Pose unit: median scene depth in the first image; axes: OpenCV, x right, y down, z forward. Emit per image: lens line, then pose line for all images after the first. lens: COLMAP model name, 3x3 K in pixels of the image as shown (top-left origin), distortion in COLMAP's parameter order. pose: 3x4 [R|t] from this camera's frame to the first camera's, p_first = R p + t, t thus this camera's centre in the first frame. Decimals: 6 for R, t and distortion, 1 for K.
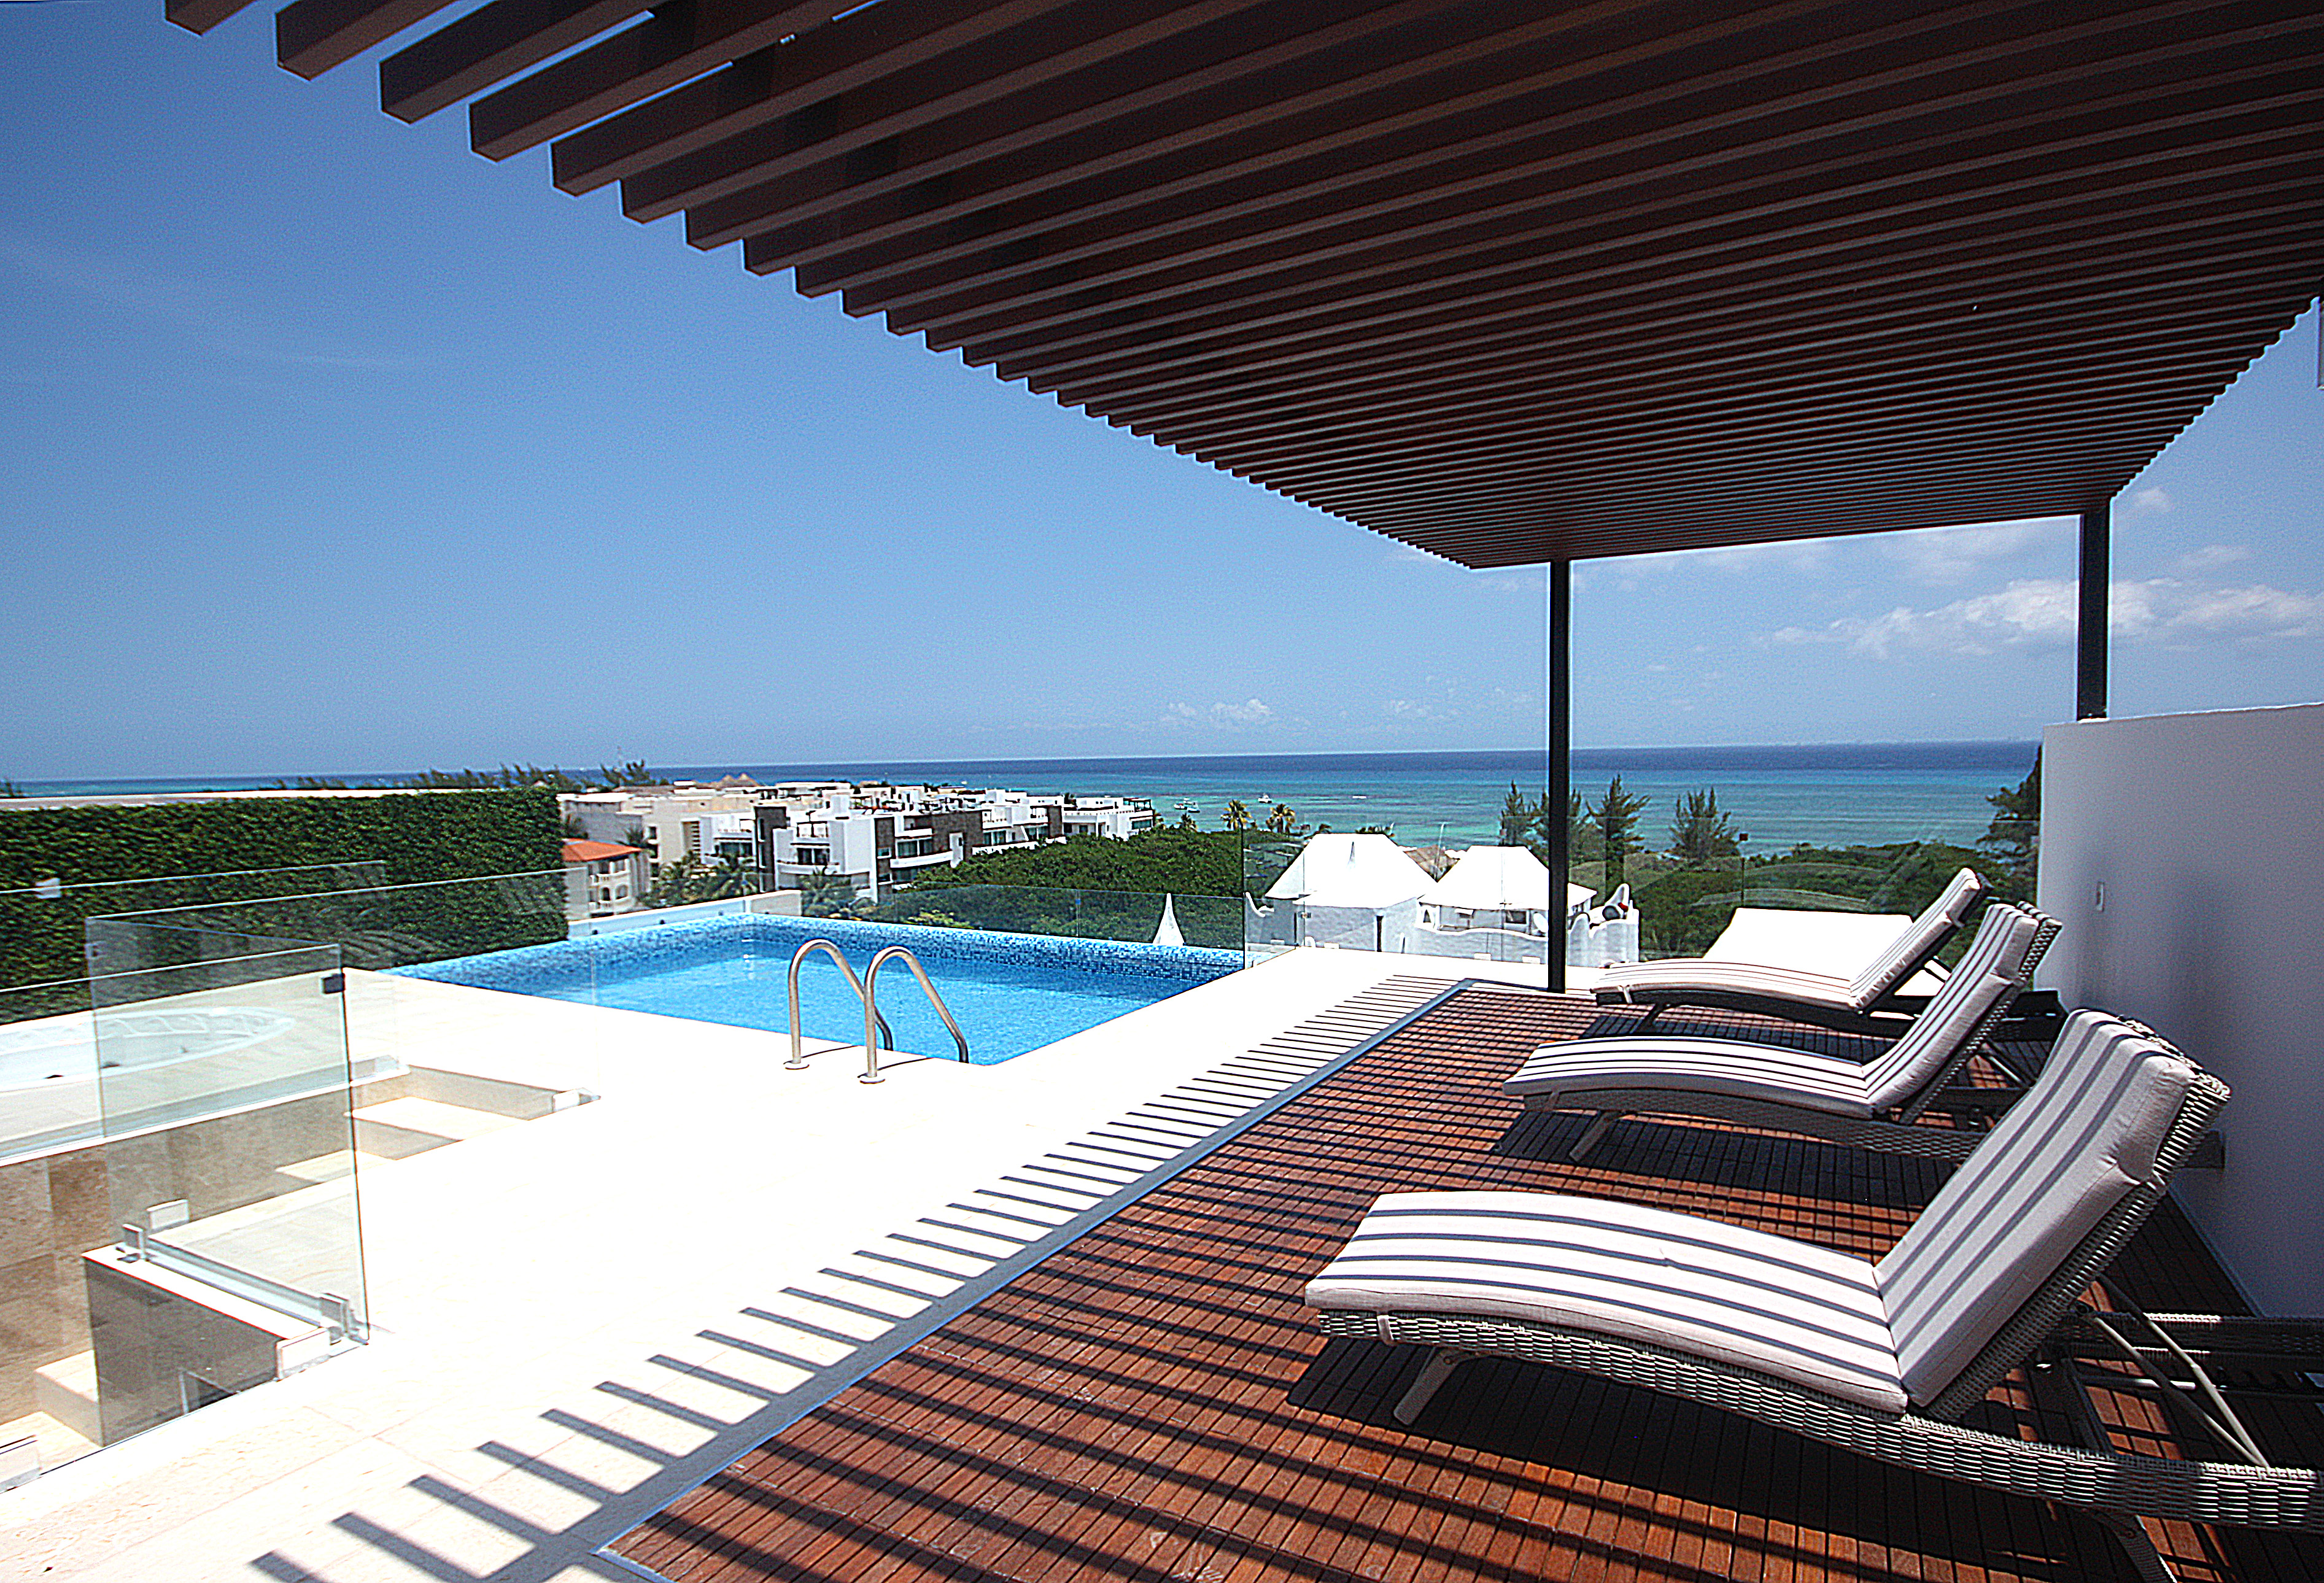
lens RADIAL K [[1166.7, 0, 1160.6], [0, 1166.7, 787.3], [0, 0, 1]] dist [-0.001418, -0.000167]
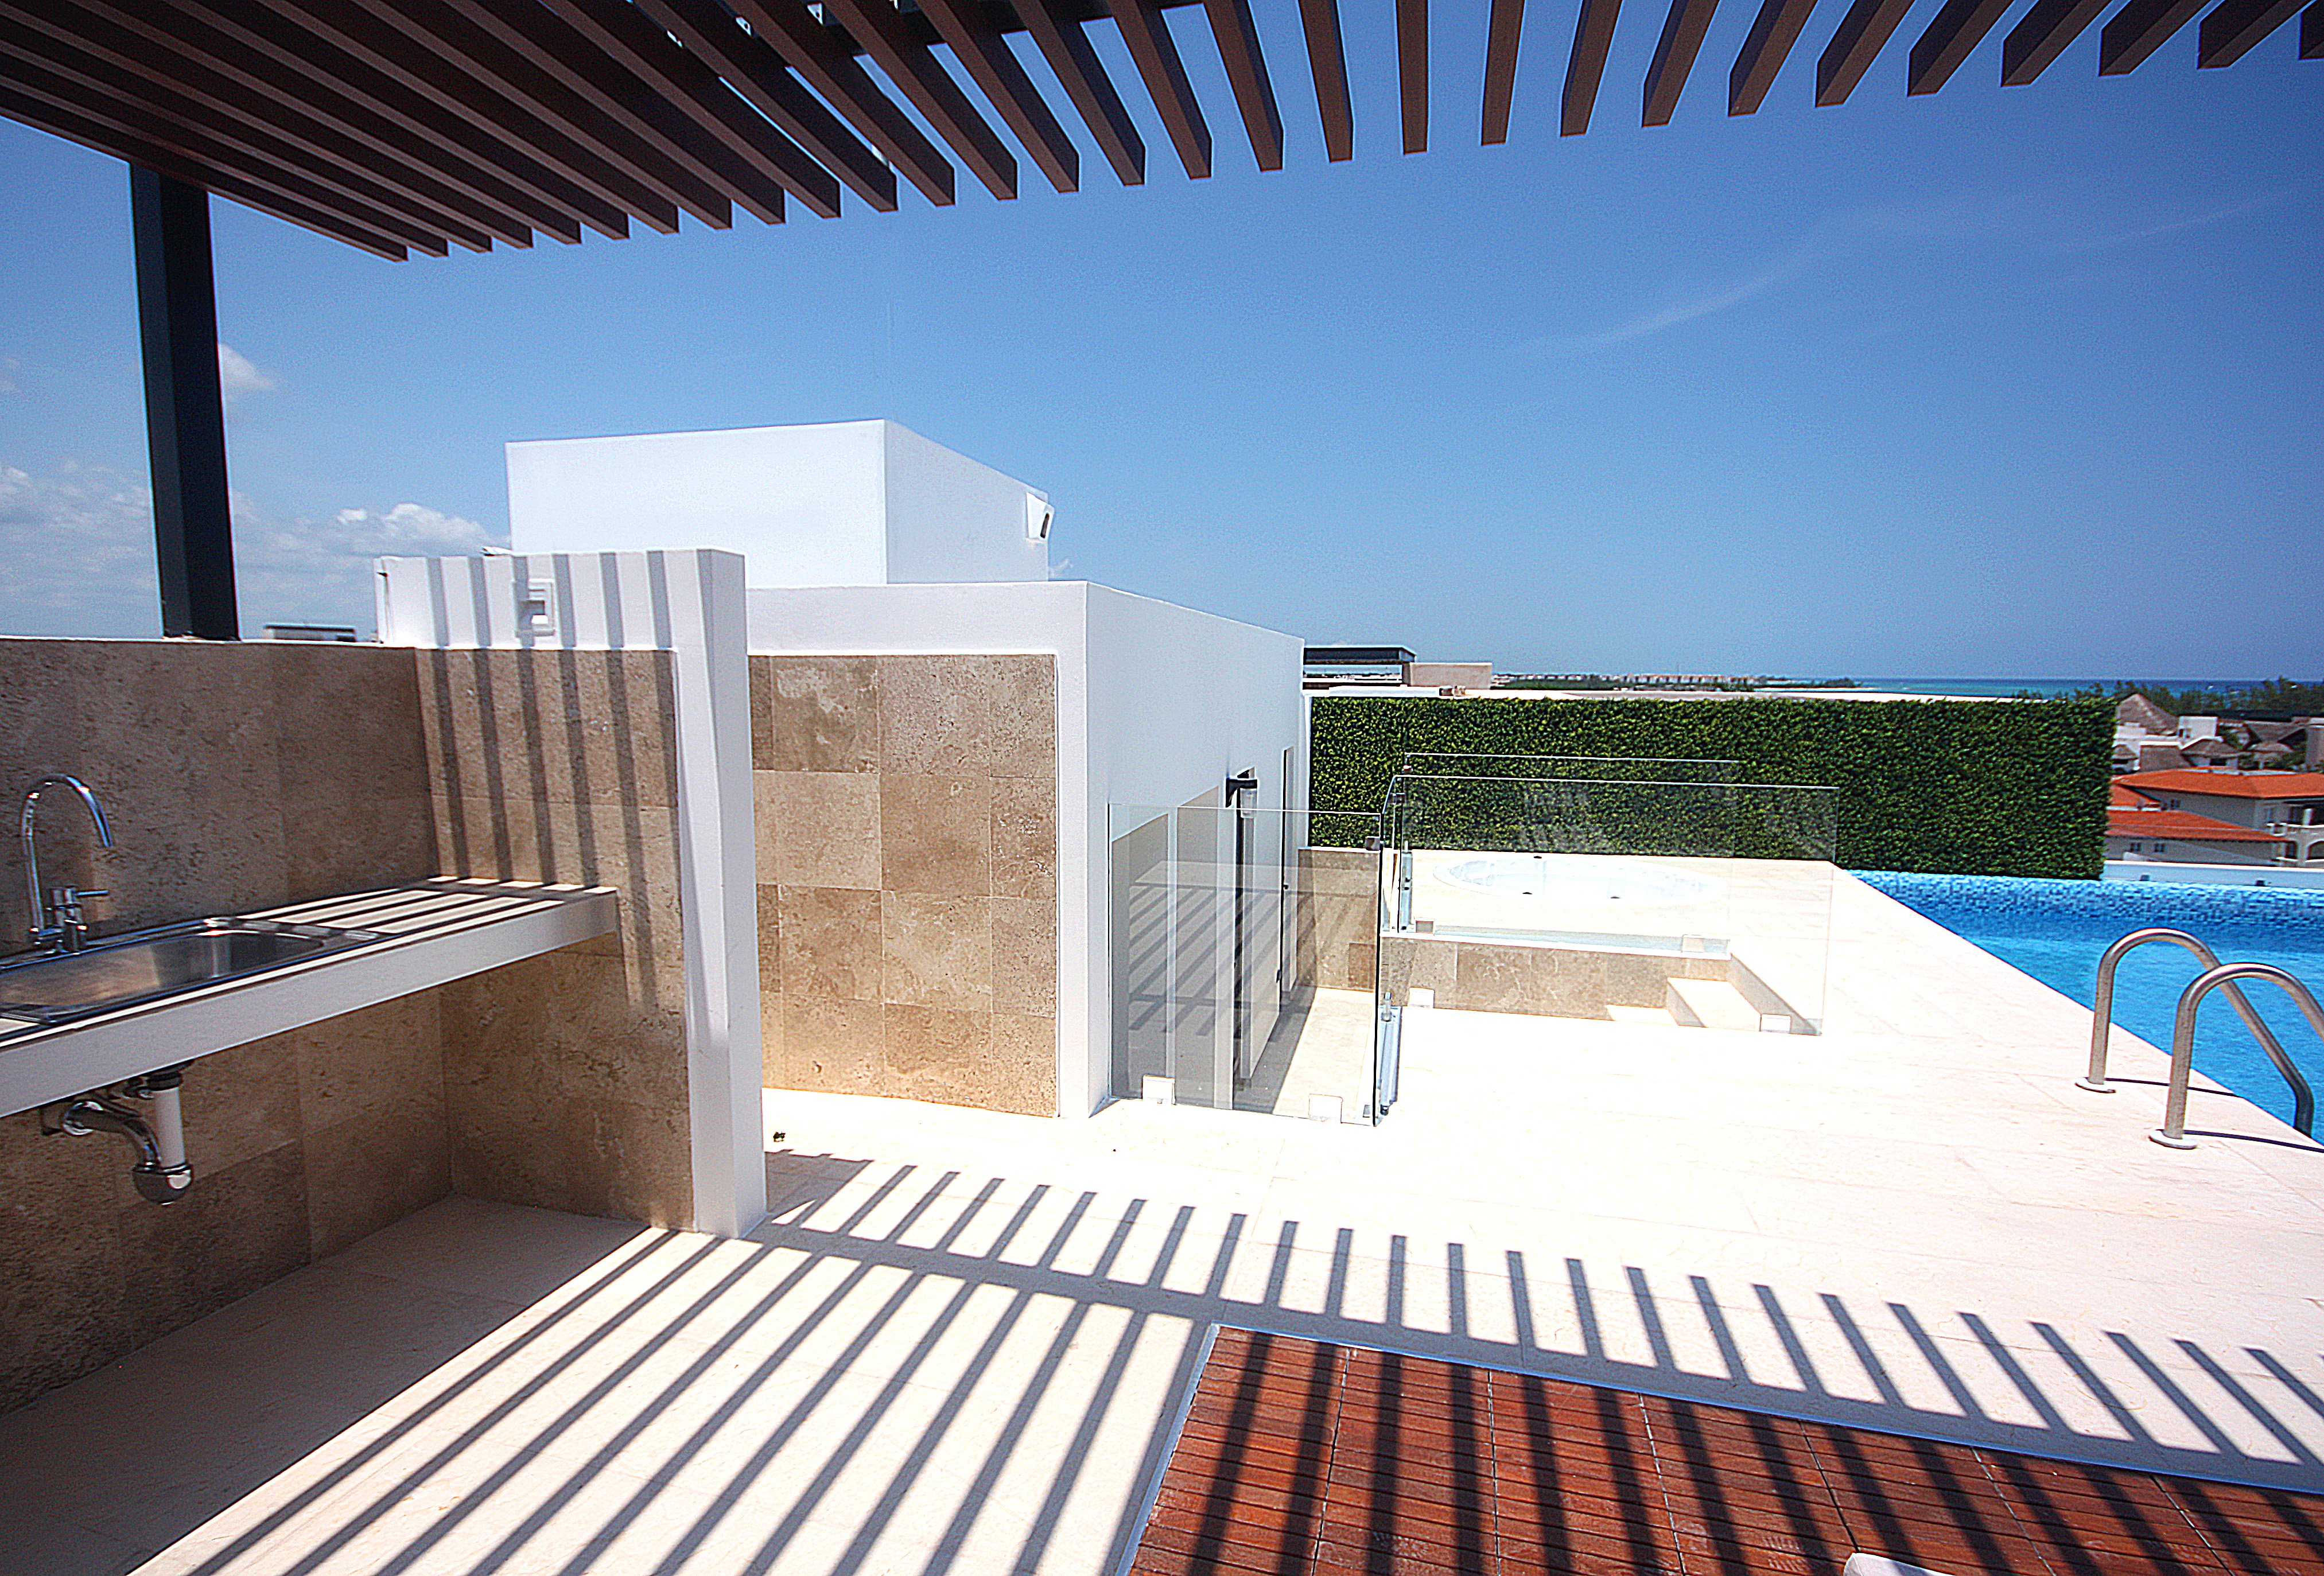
lens RADIAL K [[1126.8, 0, 1158.2], [0, 1126.8, 793.8], [0, 0, 1]] dist [0.001469, -0.000013]
pose [[0.251997, 0.123410, -0.959827, 0.137388], [-0.034475, 0.992350, 0.118541, -0.008210], [0.967114, 0.003218, 0.254324, 0.155385]]
